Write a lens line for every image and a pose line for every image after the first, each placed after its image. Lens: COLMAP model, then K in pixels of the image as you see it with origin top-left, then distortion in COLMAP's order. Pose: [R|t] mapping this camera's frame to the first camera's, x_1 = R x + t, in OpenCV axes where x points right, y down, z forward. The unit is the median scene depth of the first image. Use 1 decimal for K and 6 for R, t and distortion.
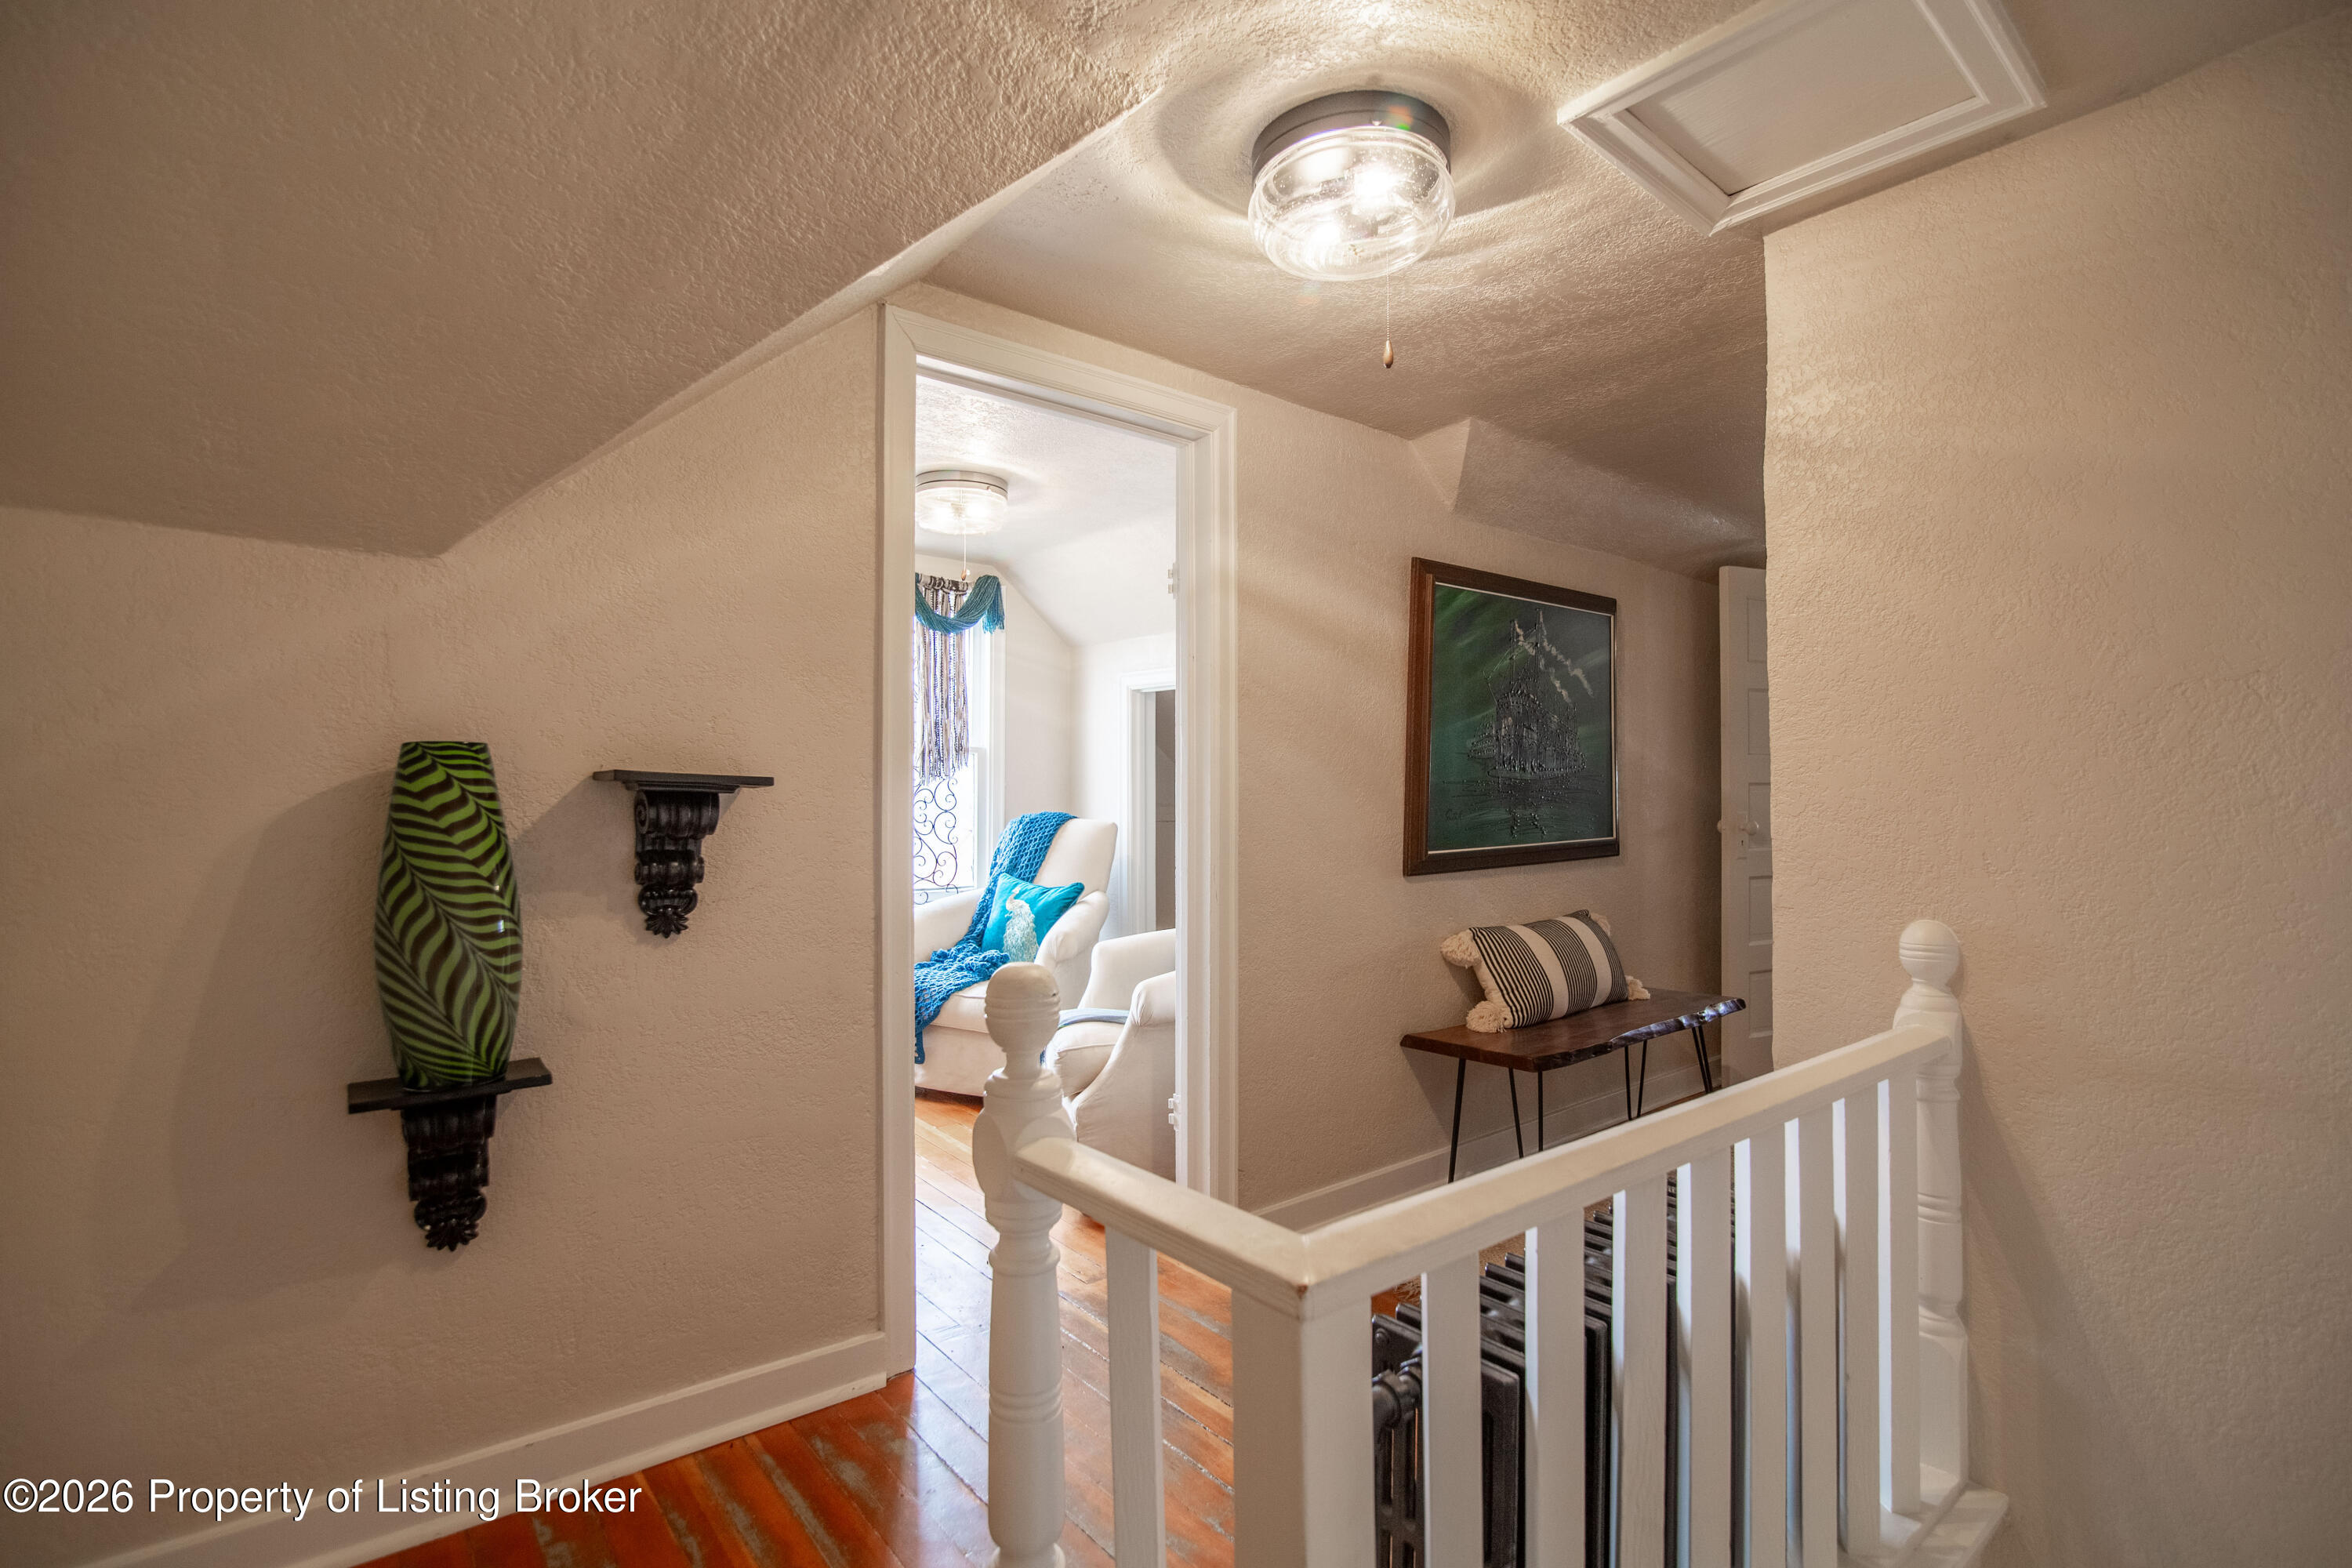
lens RADIAL K [[1099.9, 0, 1180.9], [0, 1099.9, 781.6], [0, 0, 1]] dist [-0.022549, 0.001484]
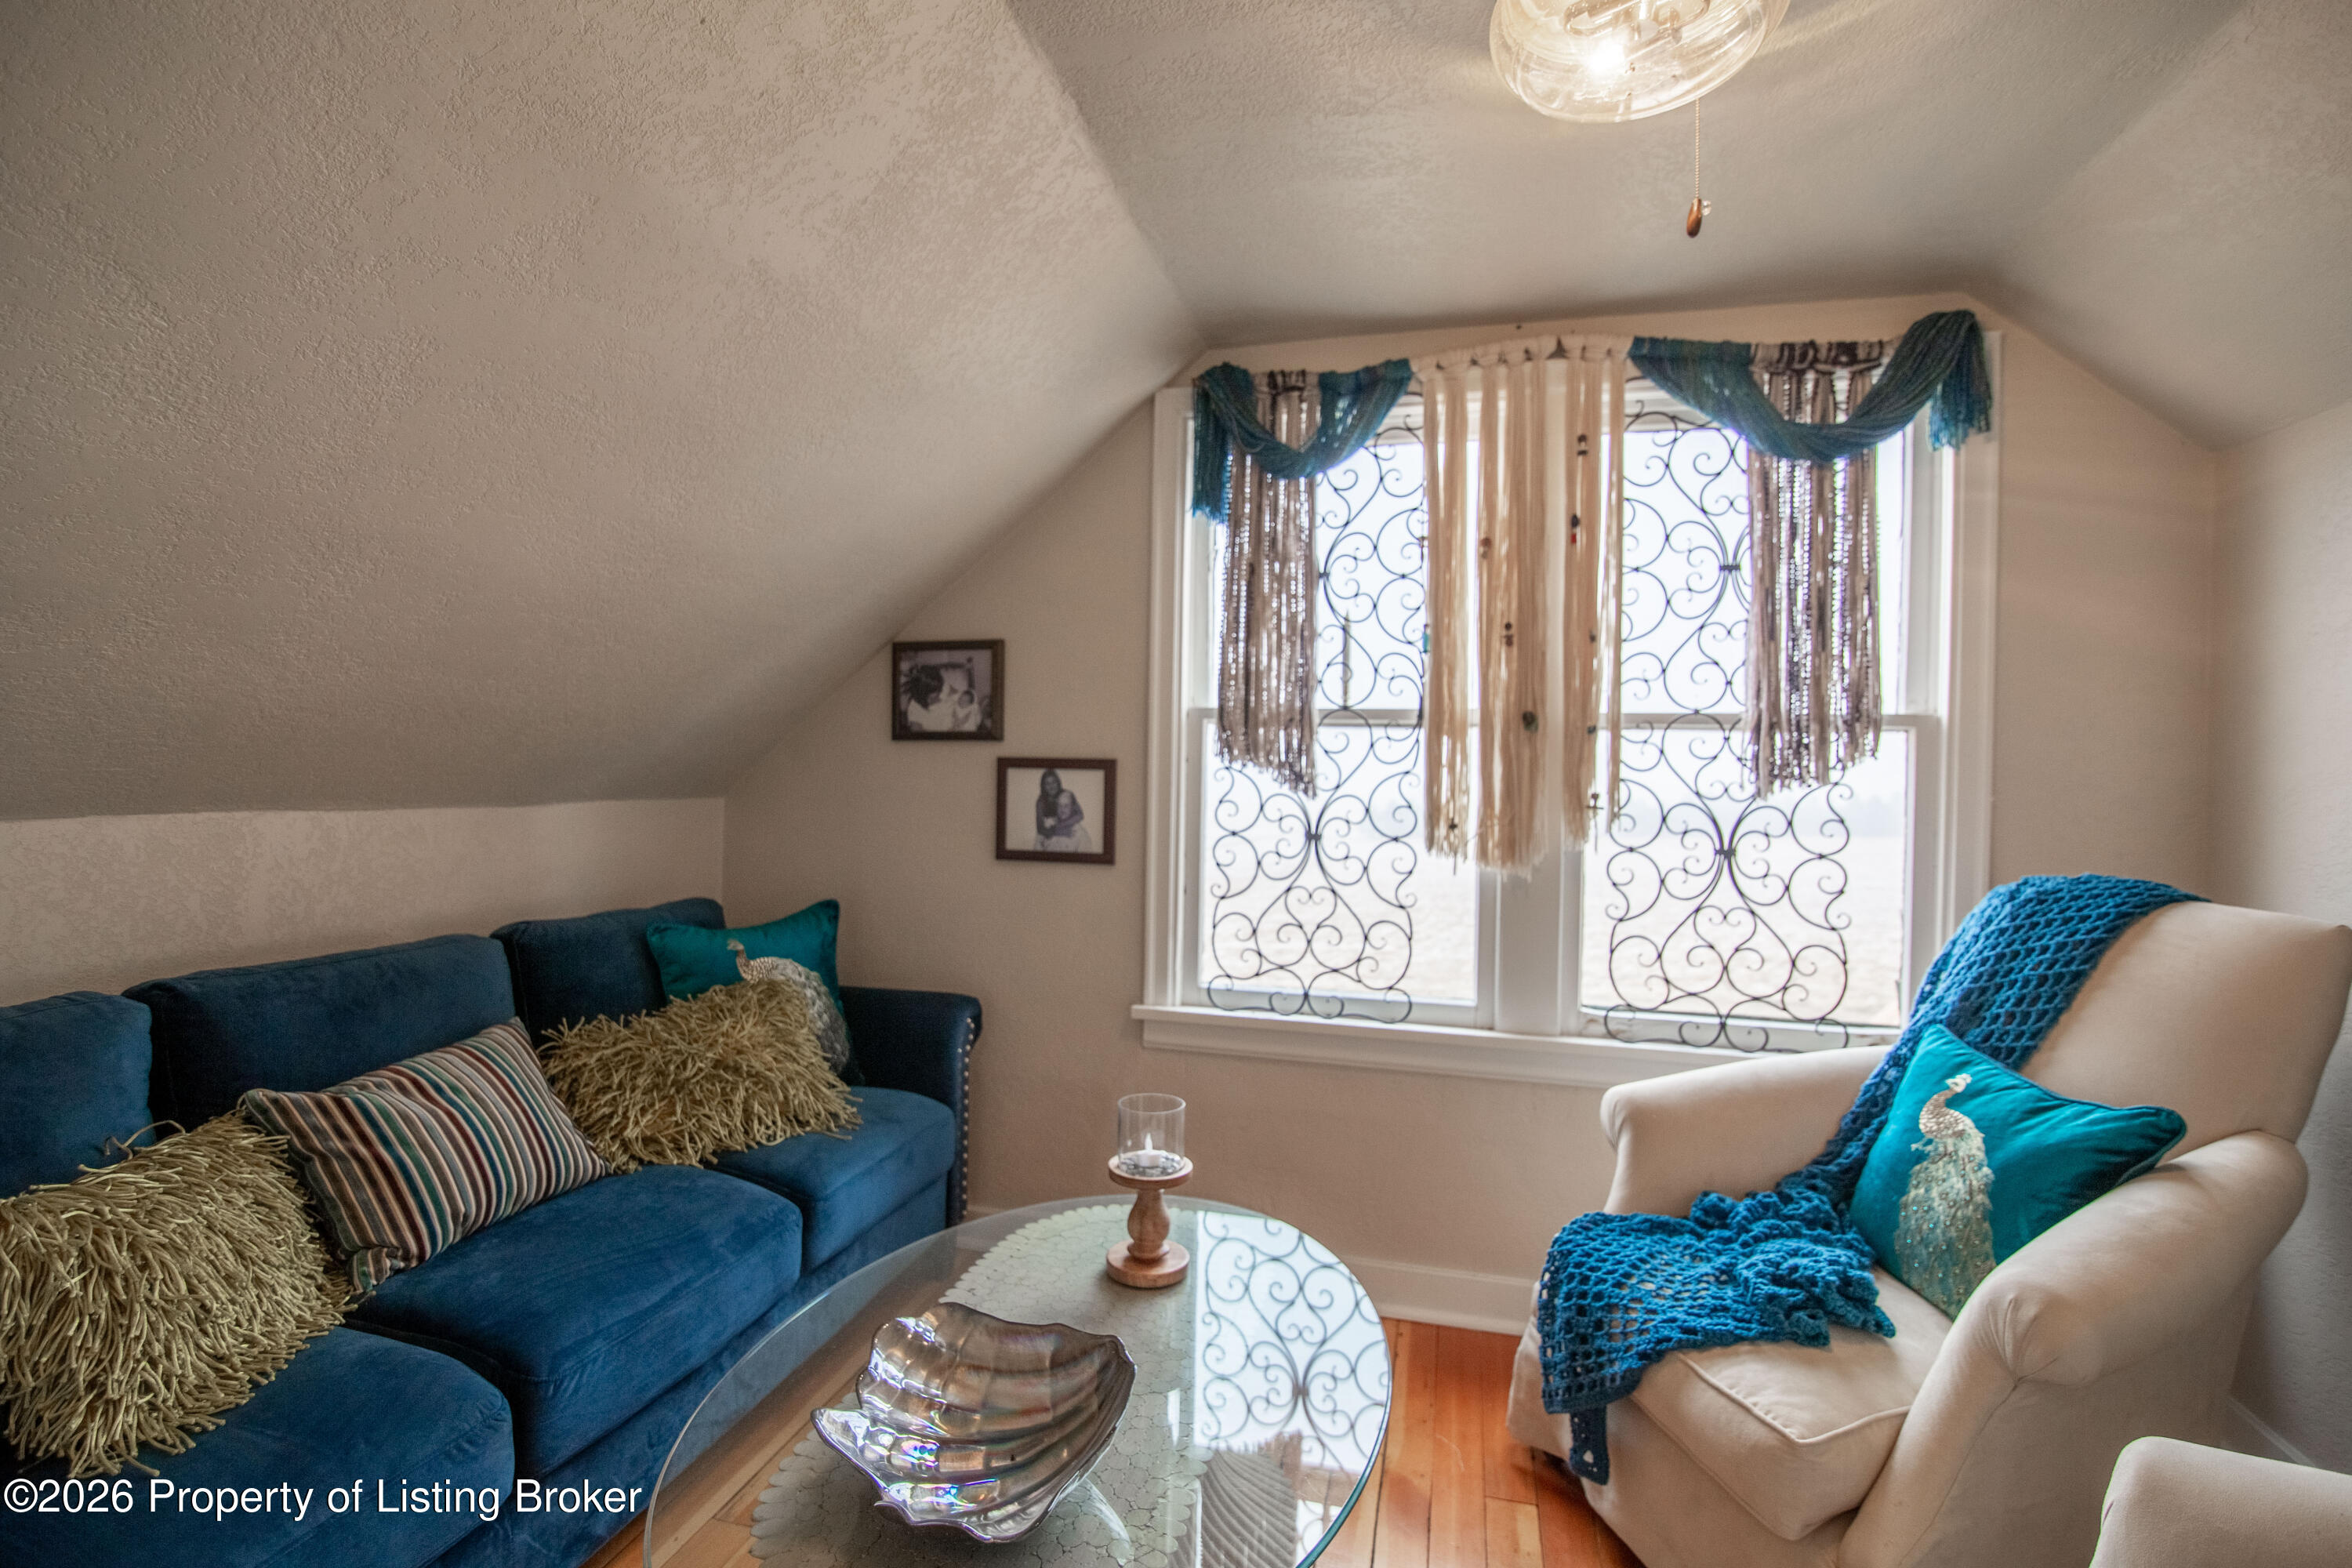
lens RADIAL K [[1099.9, 0, 1161.9], [0, 1099.9, 779.2], [0, 0, 1]] dist [-0.022549, 0.001484]
pose [[0.577355, 0.013639, -0.816379, -0.003781], [-0.011109, 0.999899, 0.008848, -0.005850], [0.816417, 0.003960, 0.577449, 0.528902]]
